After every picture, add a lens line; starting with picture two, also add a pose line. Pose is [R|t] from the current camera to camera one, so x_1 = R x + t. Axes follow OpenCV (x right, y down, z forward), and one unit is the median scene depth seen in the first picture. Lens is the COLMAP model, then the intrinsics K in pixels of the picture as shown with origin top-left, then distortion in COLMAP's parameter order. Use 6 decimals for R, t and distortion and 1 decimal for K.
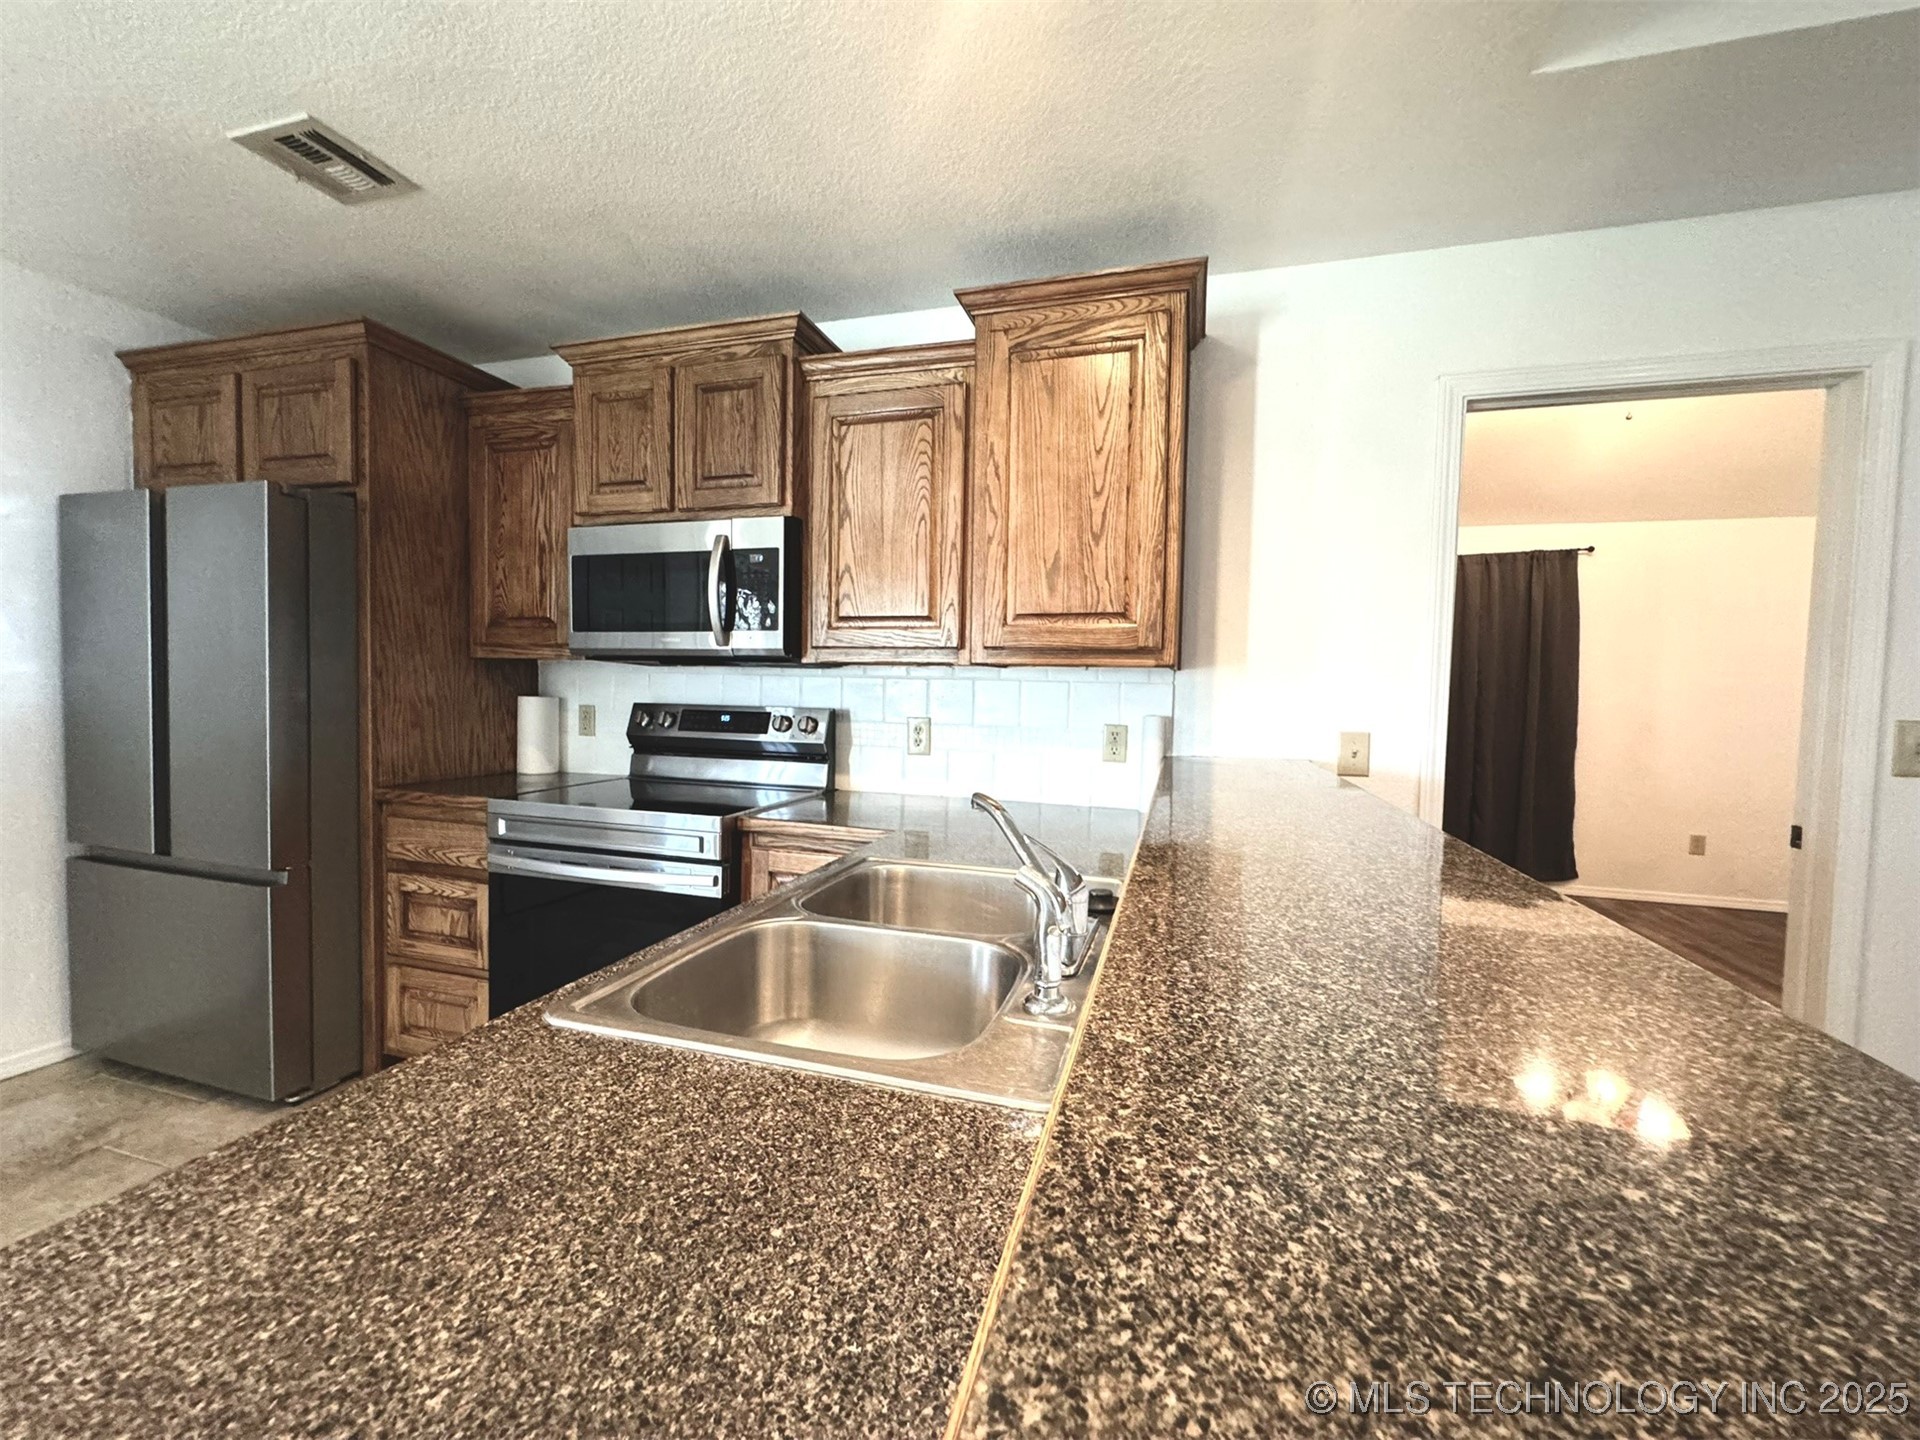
lens RADIAL K [[767.7, 0, 955.9], [0, 767.7, 718.1], [0, 0, 1]] dist [-0.001851, -0.000880]
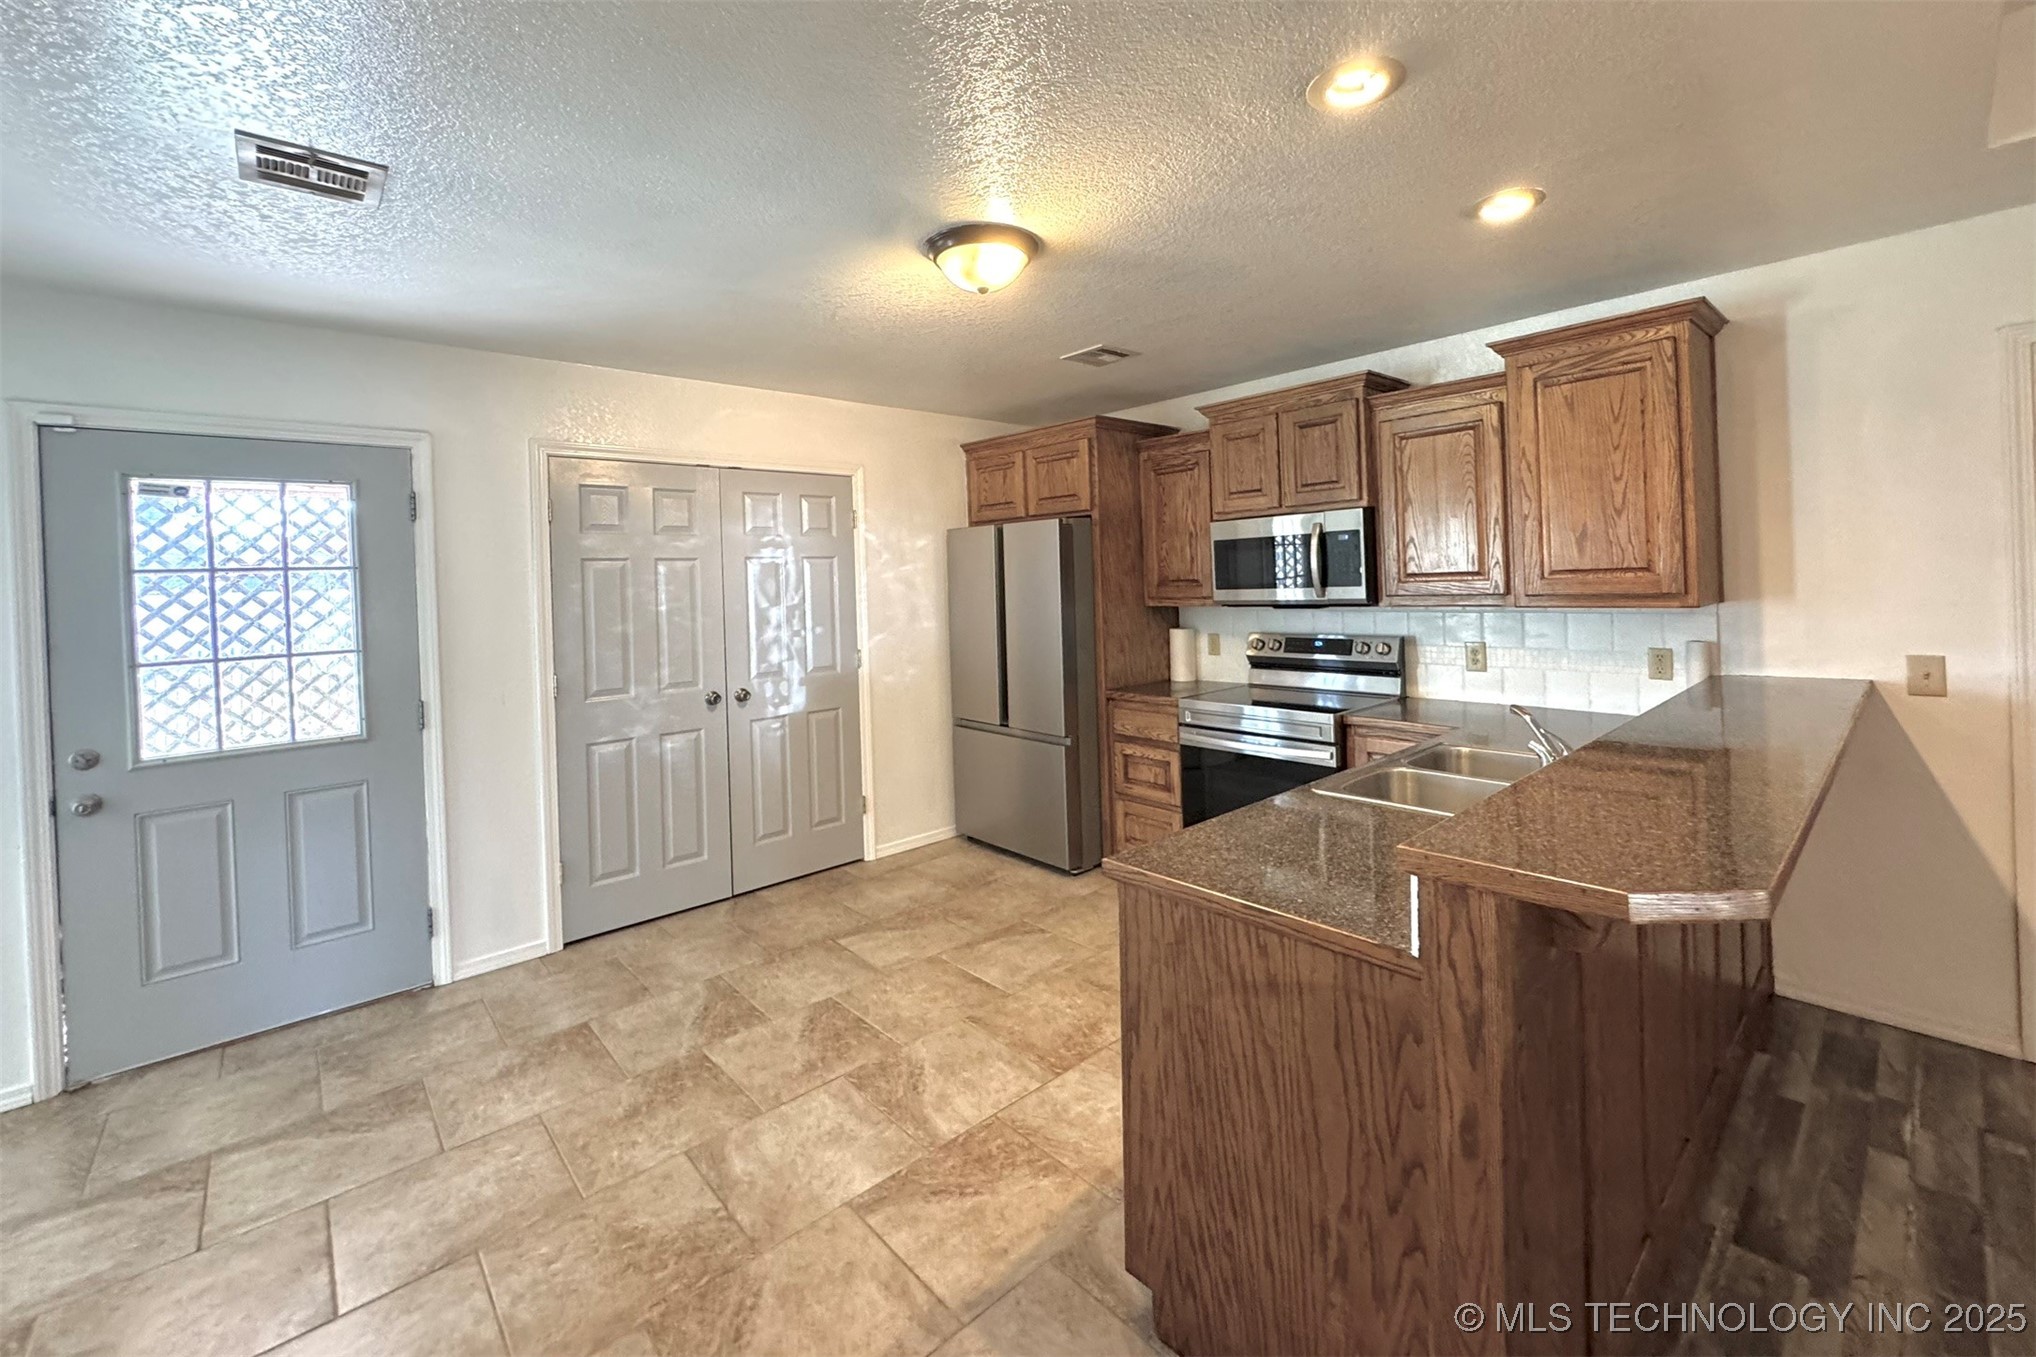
lens RADIAL K [[826.9, 0, 1030.3], [0, 826.9, 583.1], [0, 0, 1]] dist [-0.003911, 0.000776]
pose [[0.854171, -0.049042, -0.517674, 0.040649], [0.031530, 0.998596, -0.042578, -0.071822], [0.519035, 0.020046, 0.854518, -0.639995]]
